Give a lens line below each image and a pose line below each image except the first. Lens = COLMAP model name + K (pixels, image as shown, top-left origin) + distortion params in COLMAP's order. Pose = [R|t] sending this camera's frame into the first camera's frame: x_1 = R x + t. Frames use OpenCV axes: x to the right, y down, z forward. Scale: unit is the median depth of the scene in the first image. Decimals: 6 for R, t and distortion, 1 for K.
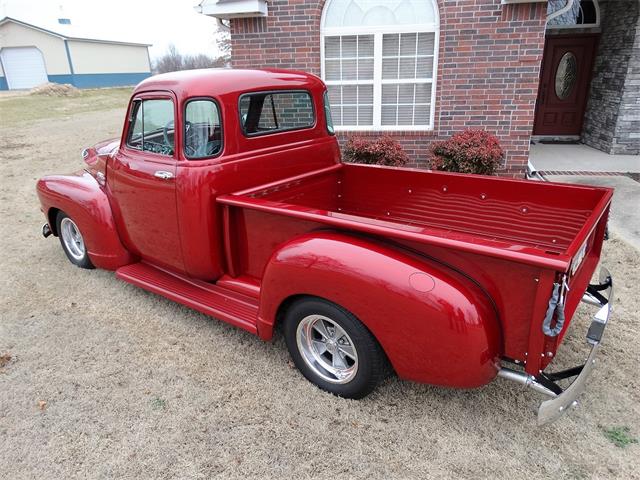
lens RADIAL K [[454.5, 0, 323.0], [0, 454.5, 239.2], [0, 0, 1]] dist [-0.001215, 0.003545]
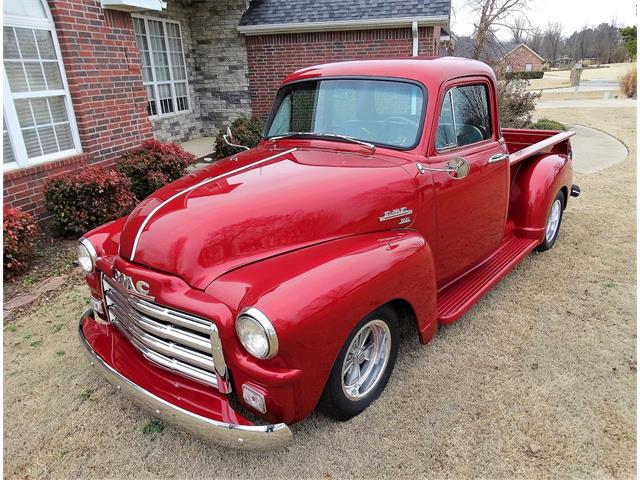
lens RADIAL K [[470.0, 0, 334.0], [0, 470.0, 247.3], [0, 0, 1]] dist [0.001161, 0.007561]
pose [[0.043019, -0.334026, 0.941582, -0.601936], [0.379027, 0.877454, 0.293960, -0.175184], [-0.924385, 0.344239, 0.164352, 0.523639]]
